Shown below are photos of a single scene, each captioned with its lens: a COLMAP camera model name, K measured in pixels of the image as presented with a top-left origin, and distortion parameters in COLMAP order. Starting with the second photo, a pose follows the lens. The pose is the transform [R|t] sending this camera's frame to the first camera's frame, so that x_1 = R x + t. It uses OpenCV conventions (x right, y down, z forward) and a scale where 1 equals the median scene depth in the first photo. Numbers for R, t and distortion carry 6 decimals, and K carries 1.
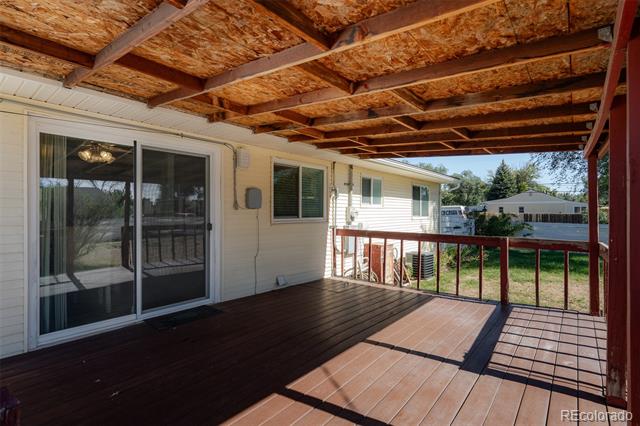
lens RADIAL K [[329.3, 0, 315.6], [0, 329.3, 214.1], [0, 0, 1]] dist [0.001413, -0.000350]
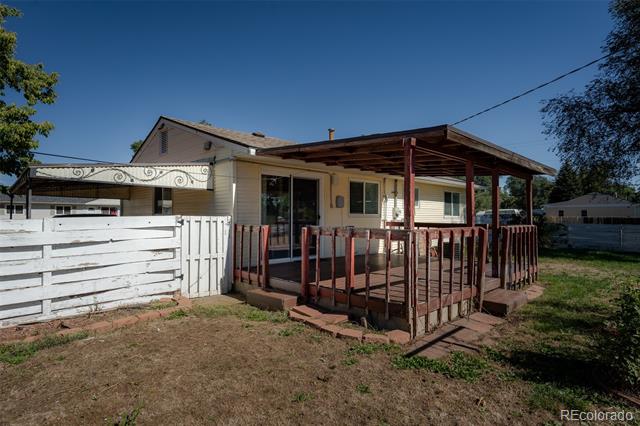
lens RADIAL K [[372.6, 0, 321.8], [0, 372.6, 214.3], [0, 0, 1]] dist [0.002614, 0.000649]
pose [[0.995476, -0.000286, -0.095013, -0.070978], [-0.001098, 0.999894, -0.014512, 0.035993], [0.095007, 0.014551, 0.995370, -0.753017]]
